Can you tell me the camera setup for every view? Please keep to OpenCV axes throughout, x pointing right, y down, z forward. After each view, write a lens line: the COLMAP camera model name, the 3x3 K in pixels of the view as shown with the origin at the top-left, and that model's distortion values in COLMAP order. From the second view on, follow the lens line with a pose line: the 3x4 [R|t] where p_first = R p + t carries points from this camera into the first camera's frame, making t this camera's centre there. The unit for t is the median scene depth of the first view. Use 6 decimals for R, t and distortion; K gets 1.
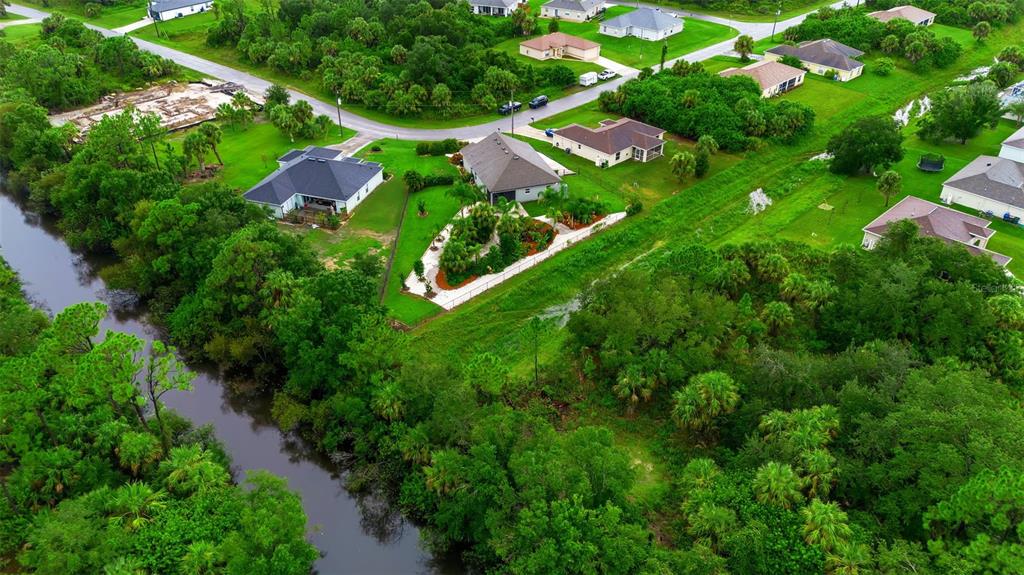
lens RADIAL K [[756.8, 0, 509.6], [0, 756.8, 291.8], [0, 0, 1]] dist [0.058229, -0.051142]
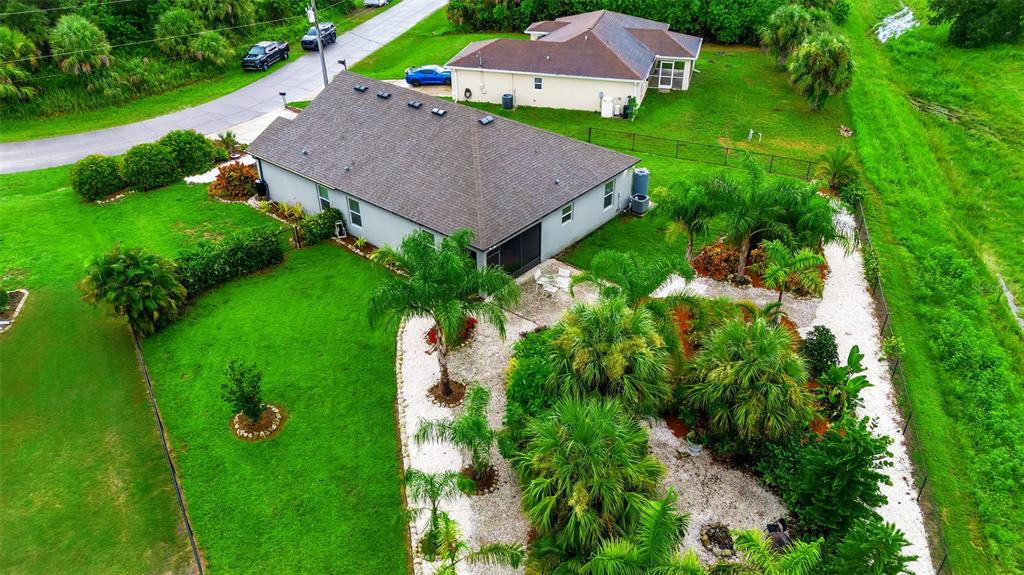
lens RADIAL K [[756.8, 0, 512.8], [0, 756.8, 280.2], [0, 0, 1]] dist [0.058229, -0.051142]
pose [[0.856538, -0.282018, 0.432213, -0.121368], [0.295485, 0.954619, 0.037309, -0.114973], [-0.423120, 0.095756, 0.901000, 0.675669]]
